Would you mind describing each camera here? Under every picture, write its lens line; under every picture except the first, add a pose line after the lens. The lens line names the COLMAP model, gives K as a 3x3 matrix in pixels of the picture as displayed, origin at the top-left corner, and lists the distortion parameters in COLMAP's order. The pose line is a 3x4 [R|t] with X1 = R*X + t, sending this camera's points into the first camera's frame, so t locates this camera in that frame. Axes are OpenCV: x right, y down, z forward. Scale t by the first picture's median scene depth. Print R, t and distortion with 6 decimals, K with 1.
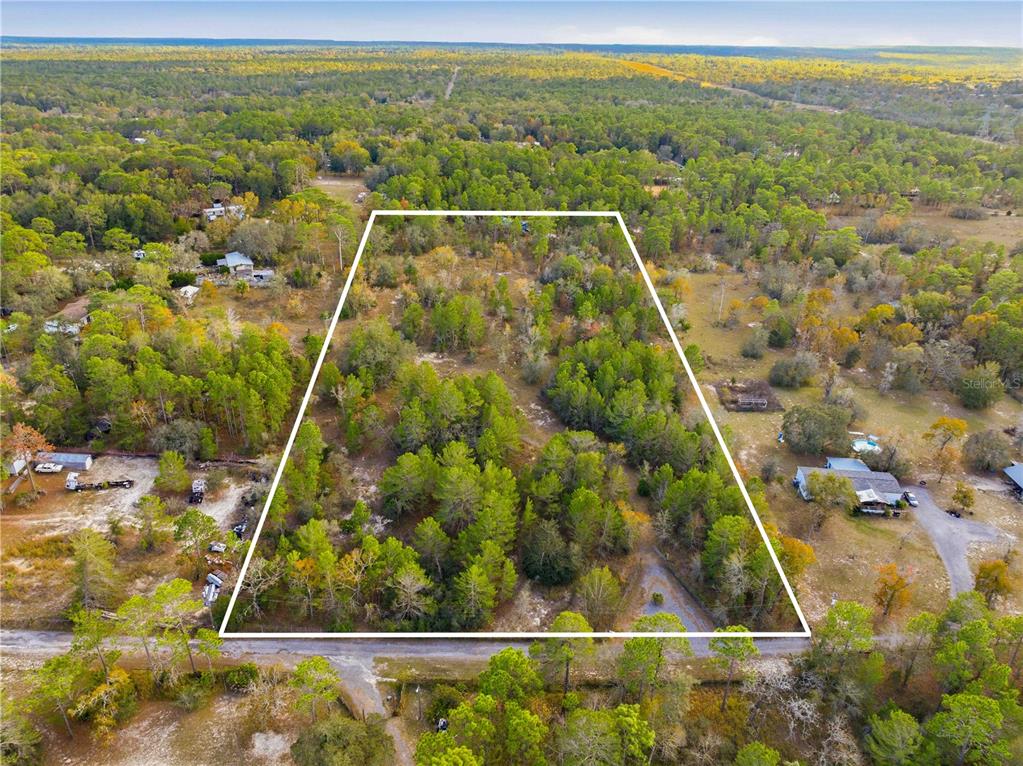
lens RADIAL K [[716.1, 0, 511.5], [0, 716.1, 383.0], [0, 0, 1]] dist [-0.067678, 0.035348]
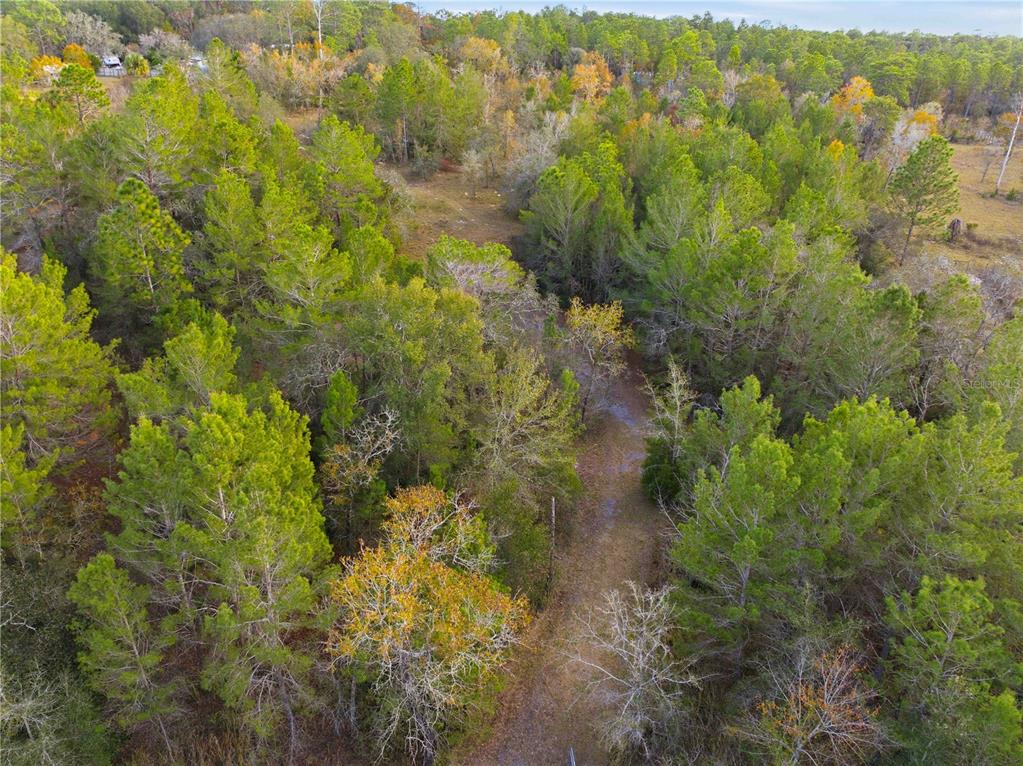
lens RADIAL K [[716.1, 0, 511.5], [0, 716.1, 383.0], [0, 0, 1]] dist [-0.067678, 0.035348]
pose [[0.952736, 0.126996, -0.275983, 0.201069], [-0.123122, 0.991895, 0.031391, 0.113551], [0.277733, 0.004072, 0.960650, 0.733726]]
